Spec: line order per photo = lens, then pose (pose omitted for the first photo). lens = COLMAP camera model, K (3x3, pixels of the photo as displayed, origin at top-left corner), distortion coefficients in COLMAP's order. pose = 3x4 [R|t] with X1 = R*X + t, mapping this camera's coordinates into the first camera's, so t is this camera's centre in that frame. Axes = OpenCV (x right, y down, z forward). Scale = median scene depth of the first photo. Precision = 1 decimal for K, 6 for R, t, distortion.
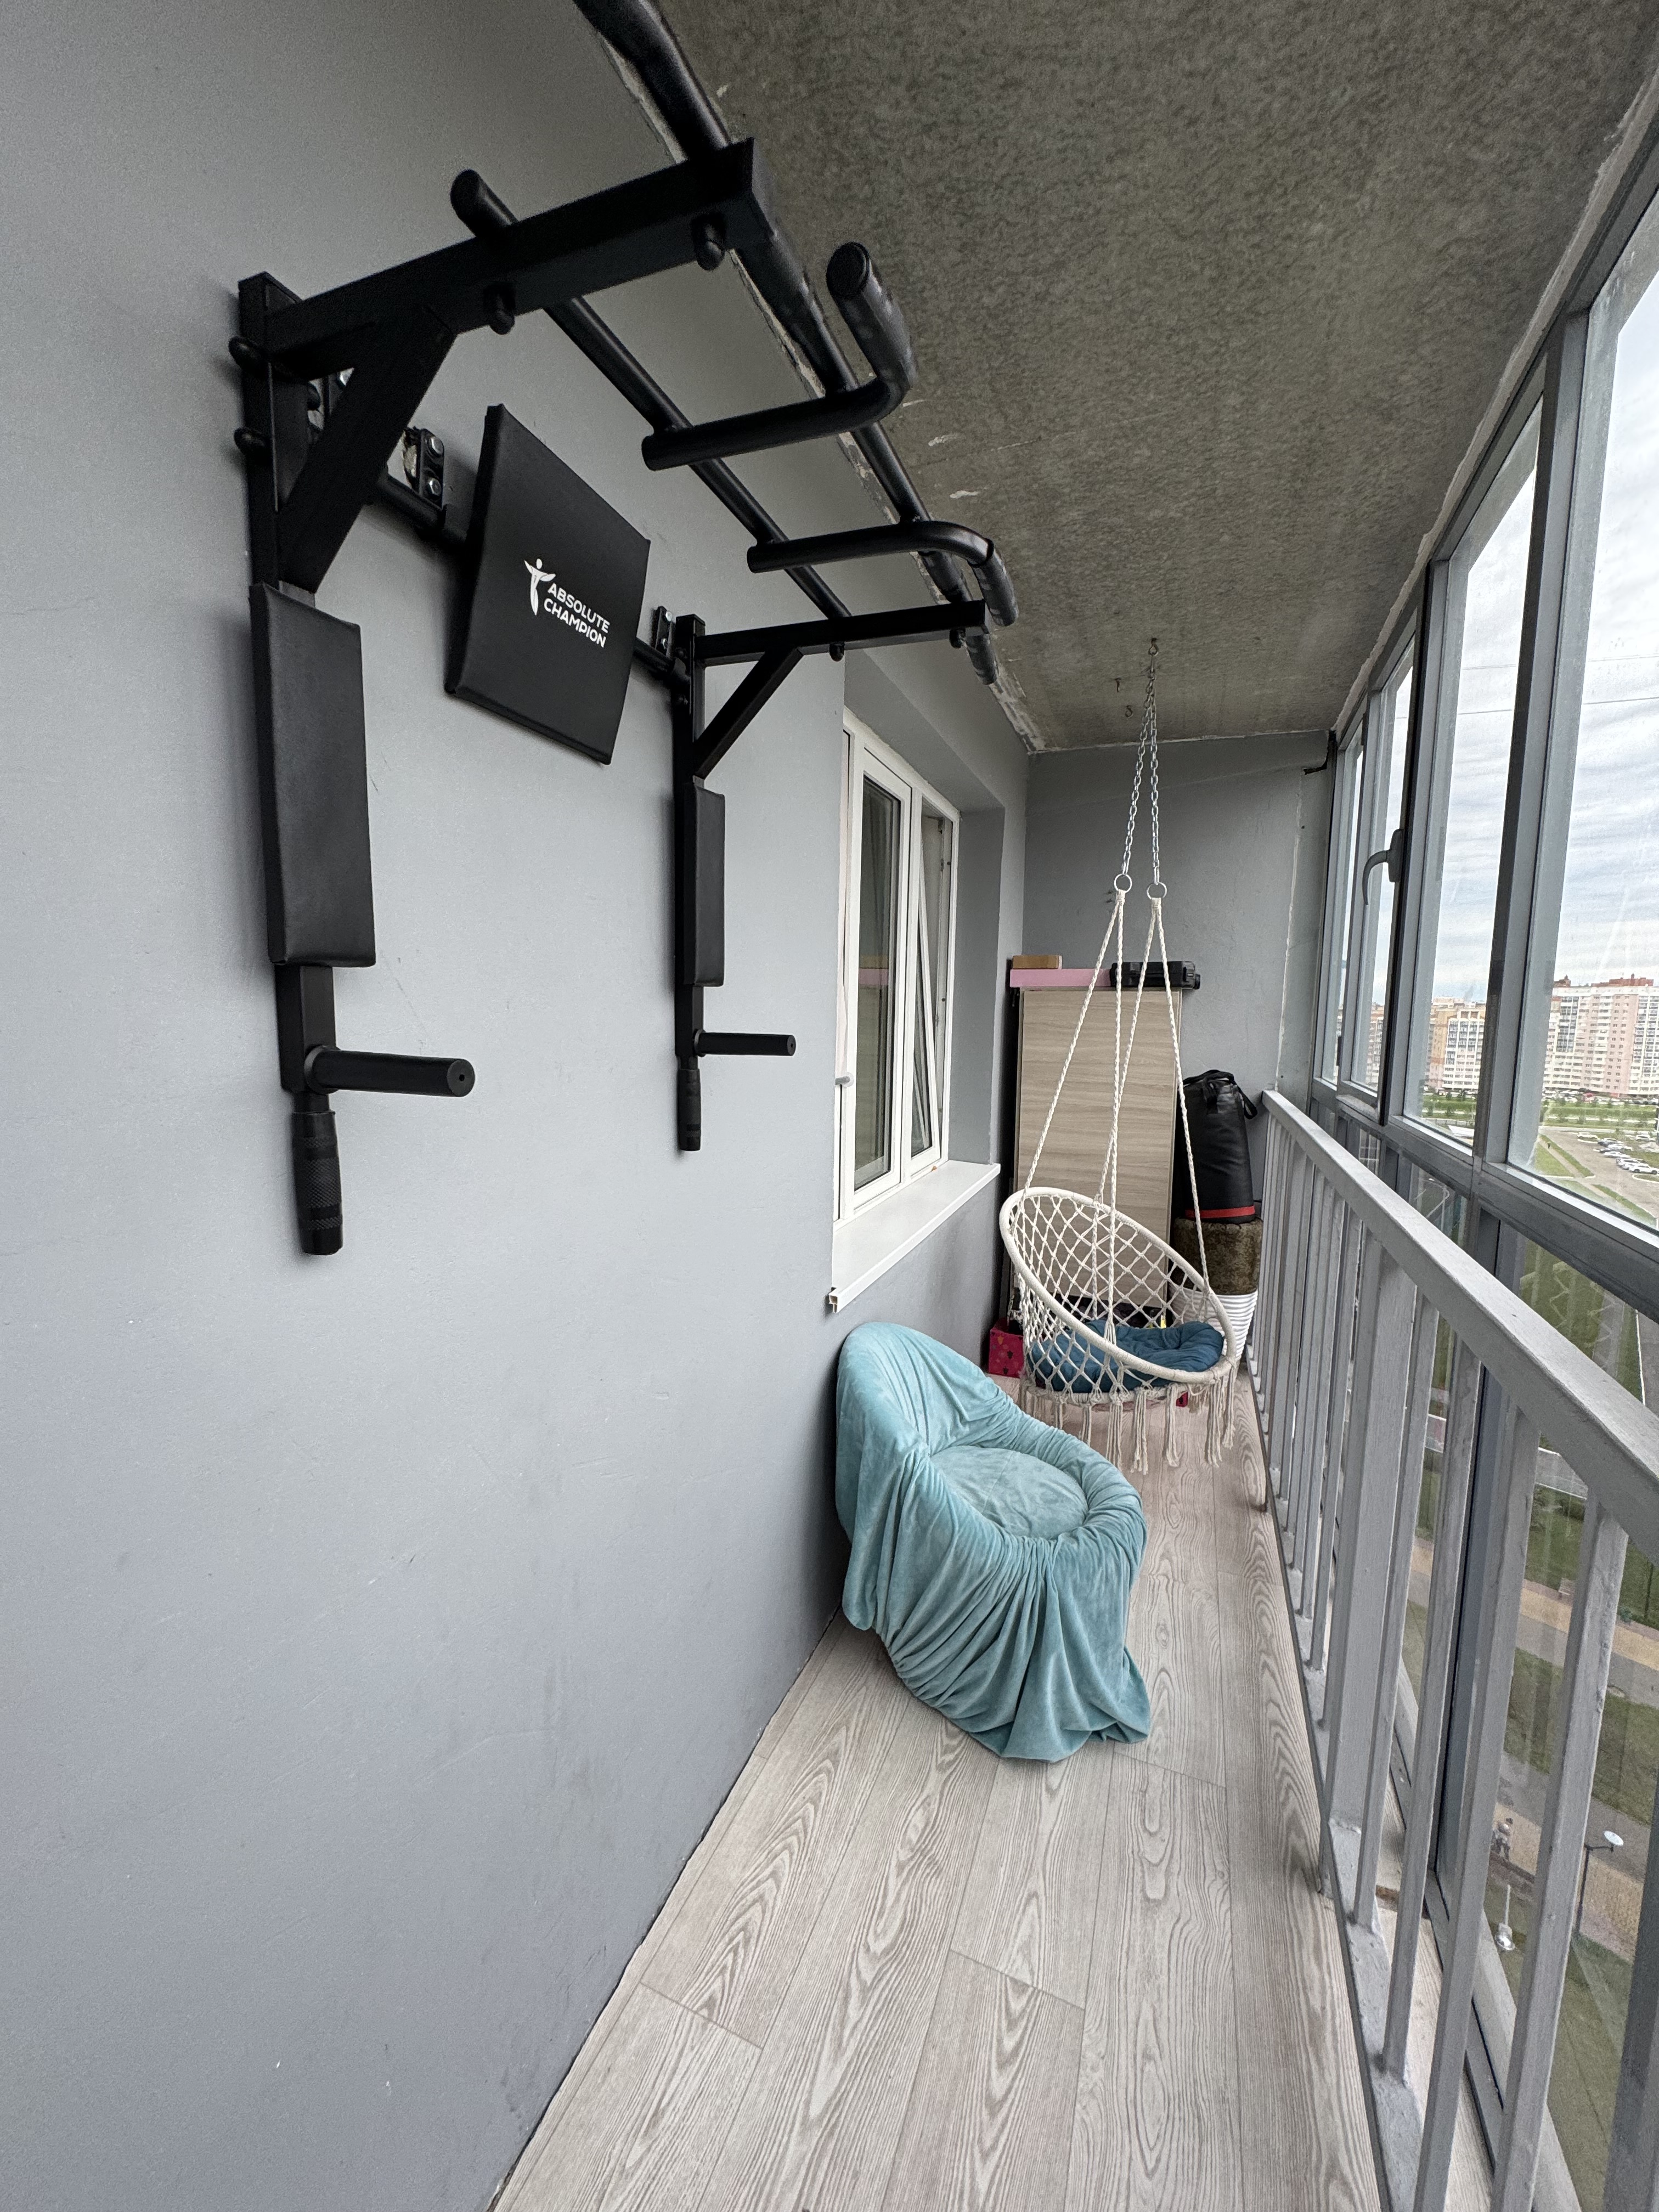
lens RADIAL K [[888.5, 0, 824.8], [0, 888.5, 1105.1], [0, 0, 1]] dist [-0.002849, 0.000253]
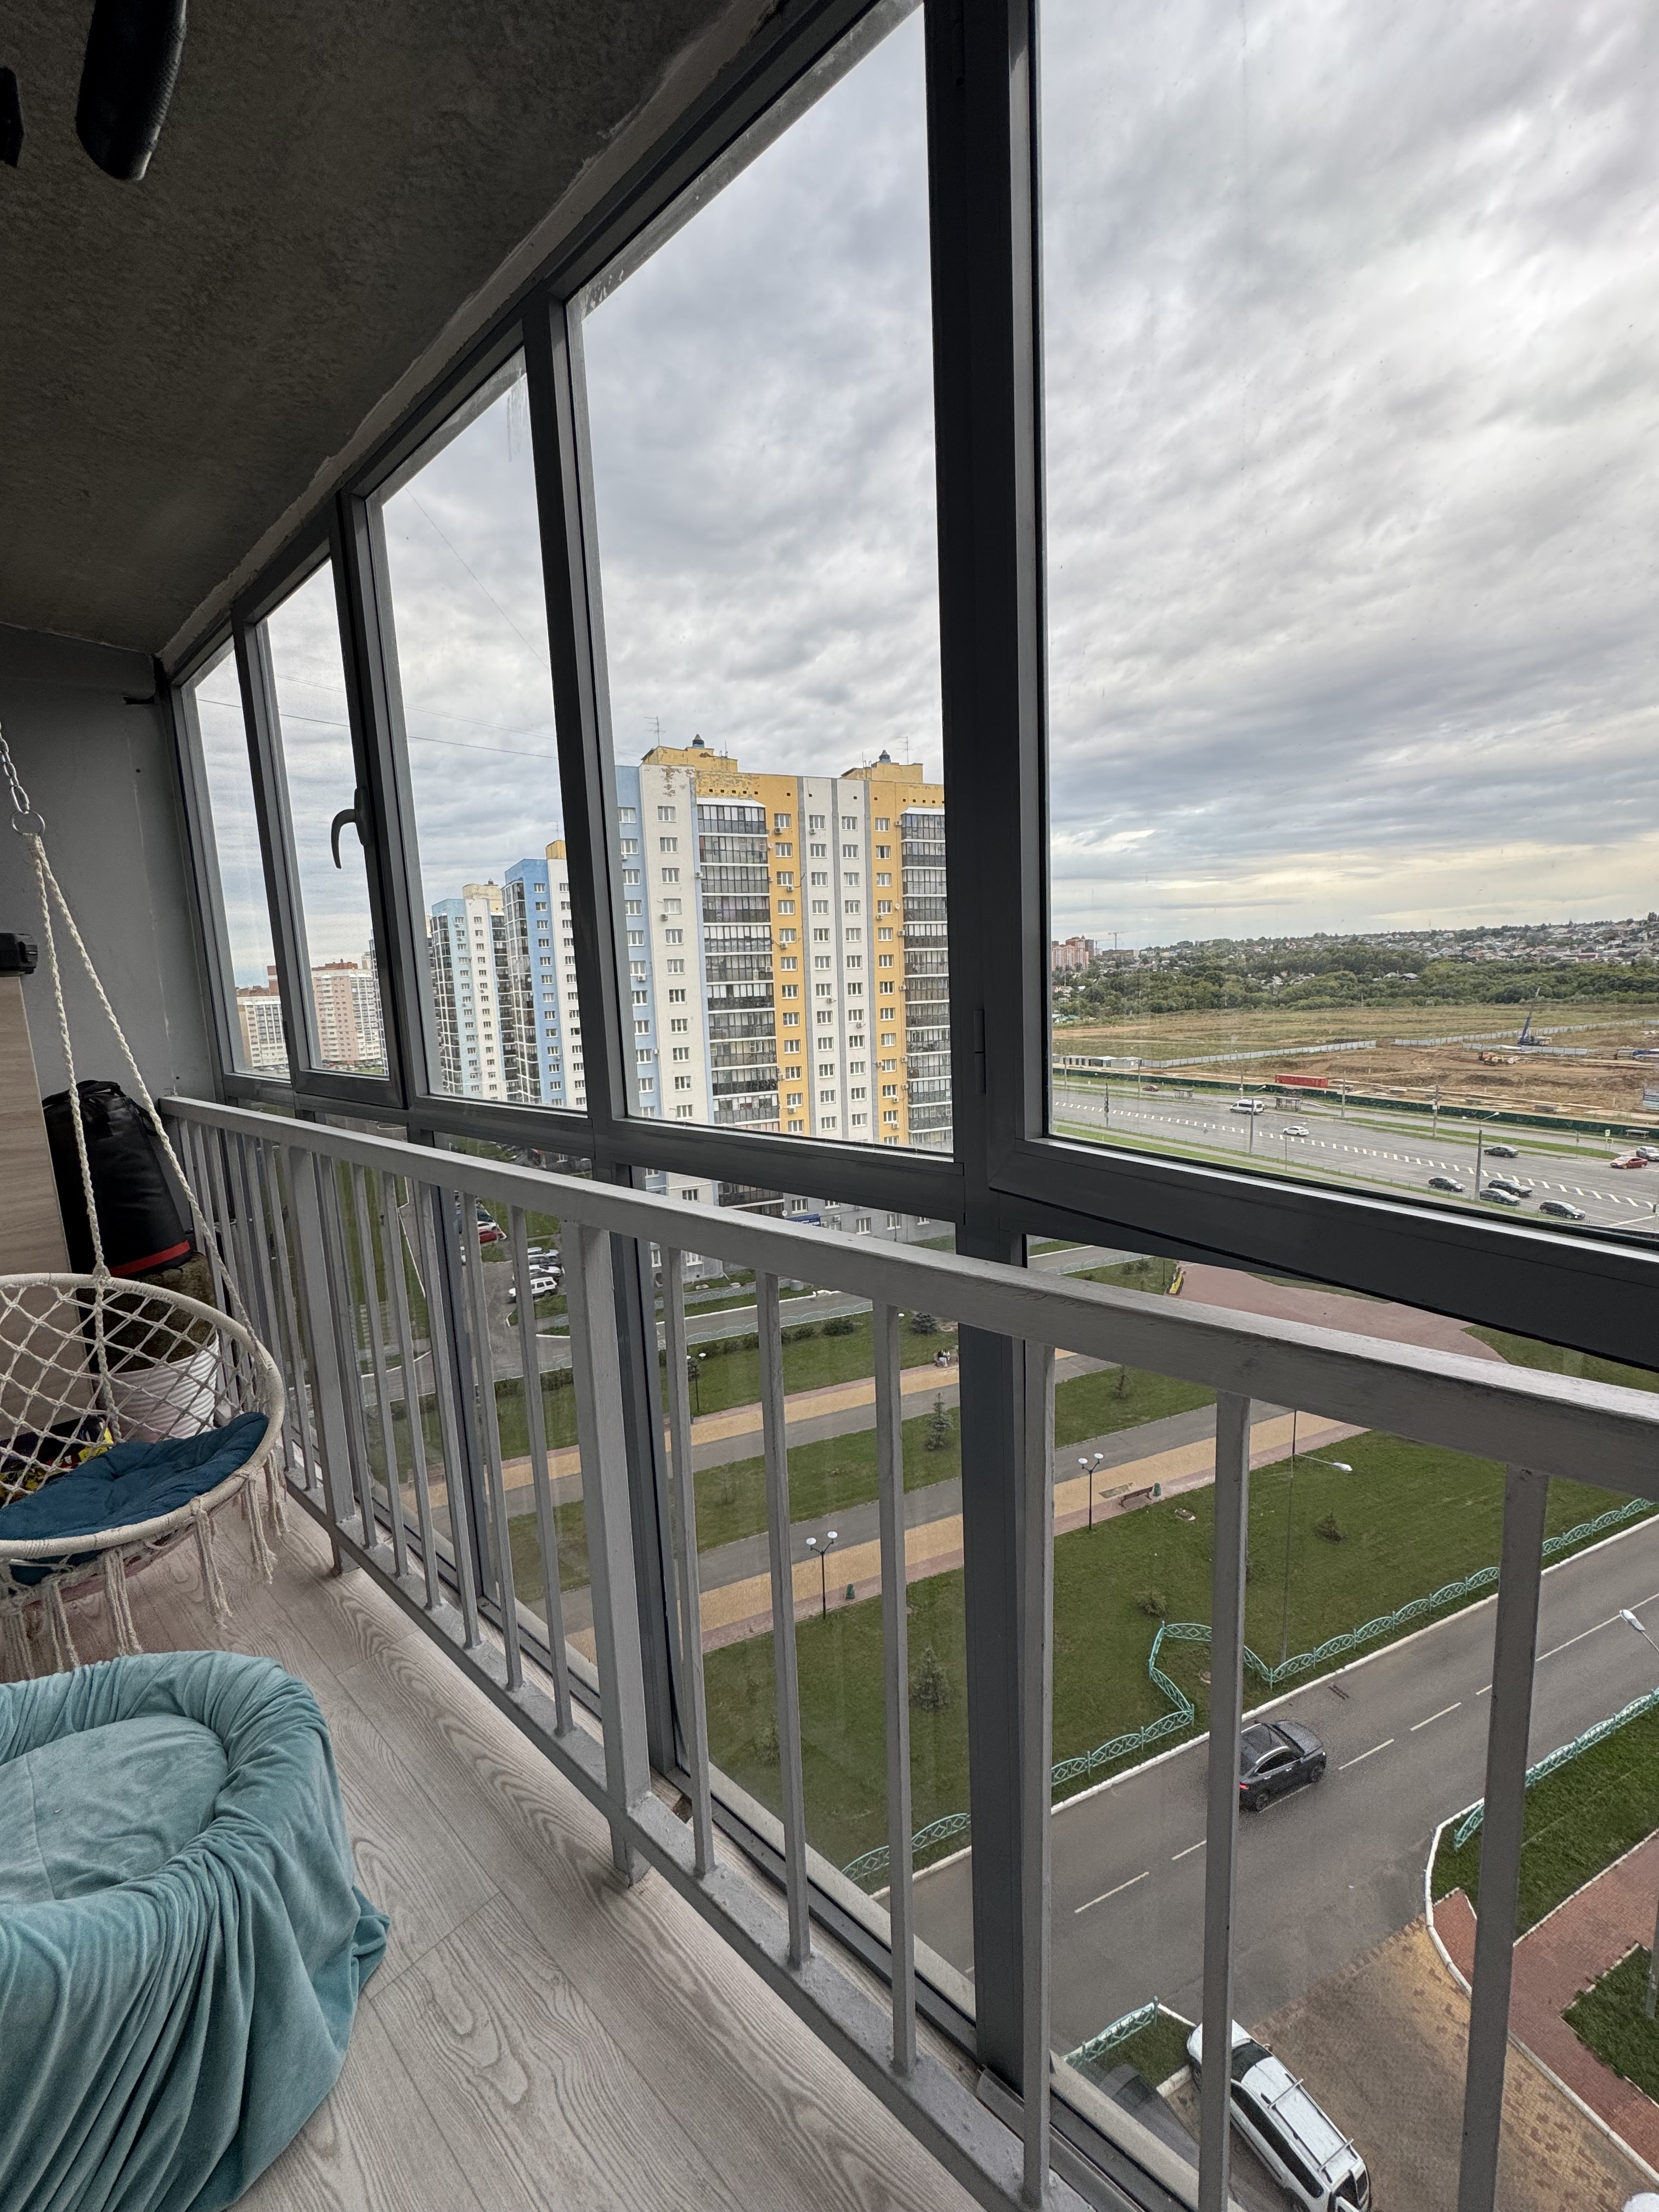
lens RADIAL K [[882.1, 0, 831.4], [0, 882.1, 1104.7], [0, 0, 1]] dist [-0.002422, 0.000208]
pose [[0.319540, -0.160789, 0.933832, -0.103880], [0.146764, 0.982004, 0.118863, -0.028657], [-0.936138, 0.099071, 0.337387, 0.290352]]
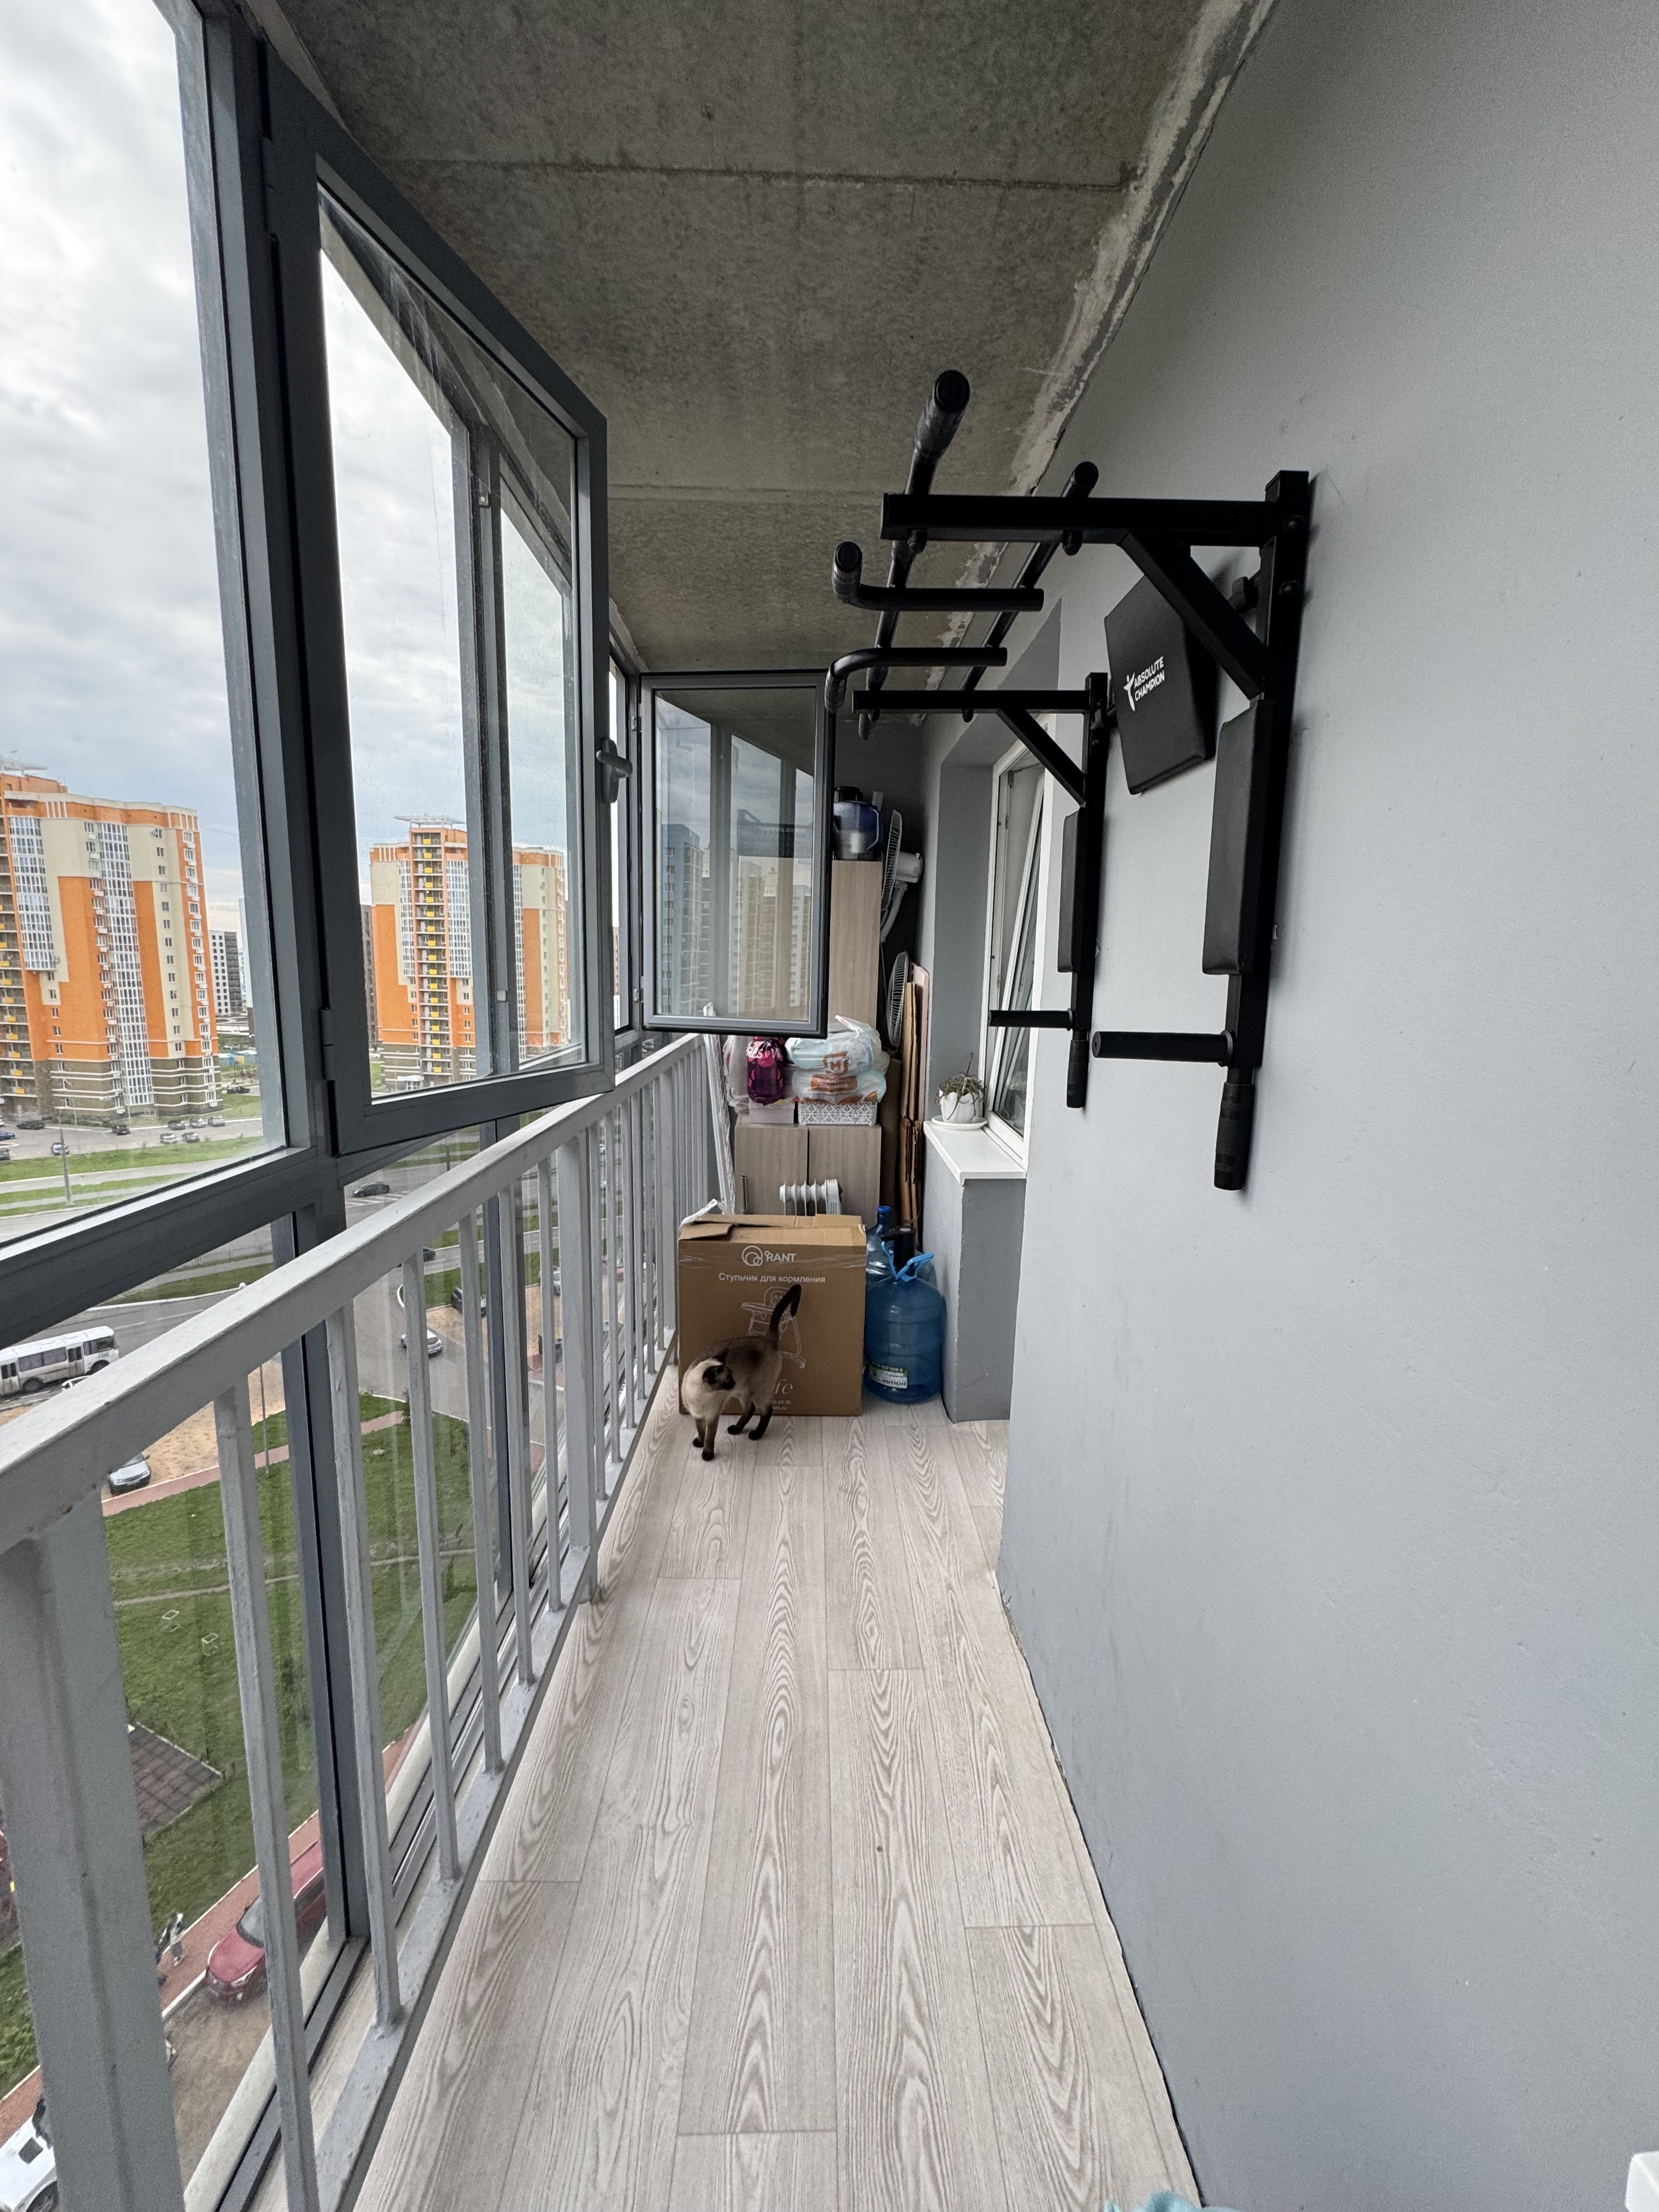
lens RADIAL K [[876.8, 0, 837.4], [0, 876.8, 1107.2], [0, 0, 1]] dist [-0.004774, -0.000150]
pose [[-0.912896, 0.022664, -0.407562, 0.321567], [-0.086062, 0.965327, 0.246449, -0.121146], [0.399016, 0.260058, -0.879293, 1.049770]]
